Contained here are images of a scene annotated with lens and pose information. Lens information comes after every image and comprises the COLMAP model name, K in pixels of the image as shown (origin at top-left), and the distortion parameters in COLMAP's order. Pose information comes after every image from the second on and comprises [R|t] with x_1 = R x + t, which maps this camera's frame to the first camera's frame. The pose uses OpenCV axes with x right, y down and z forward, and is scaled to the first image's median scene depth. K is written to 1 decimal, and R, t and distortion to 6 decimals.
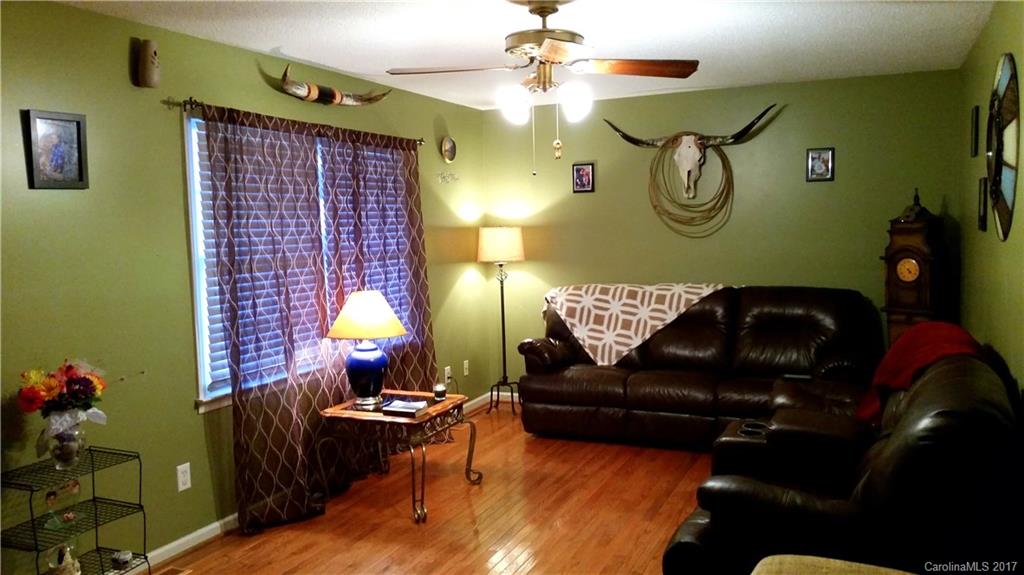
lens RADIAL K [[816.6, 0, 512.0], [0, 816.6, 287.5], [0, 0, 1]] dist [0.051902, -0.005061]
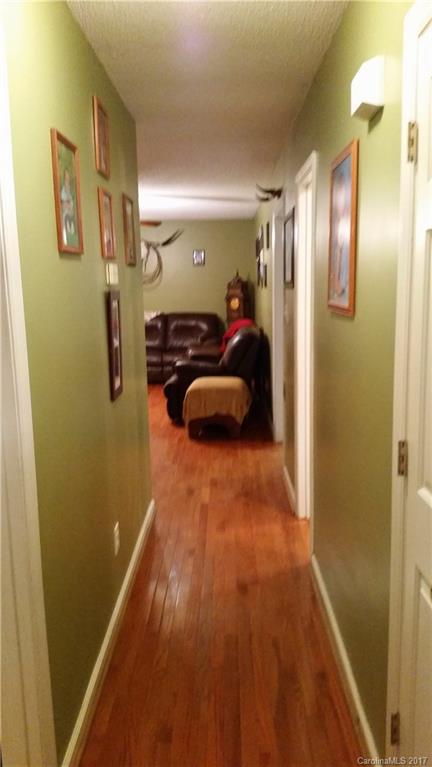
lens RADIAL K [[611.7, 0, 216.0], [0, 611.7, 383.5], [0, 0, 1]] dist [0.051902, -0.005061]
pose [[0.917350, -0.056013, 0.394120, -0.271547], [0.025704, 0.996320, 0.081770, 0.059208], [-0.397250, -0.064881, 0.915414, -0.592379]]
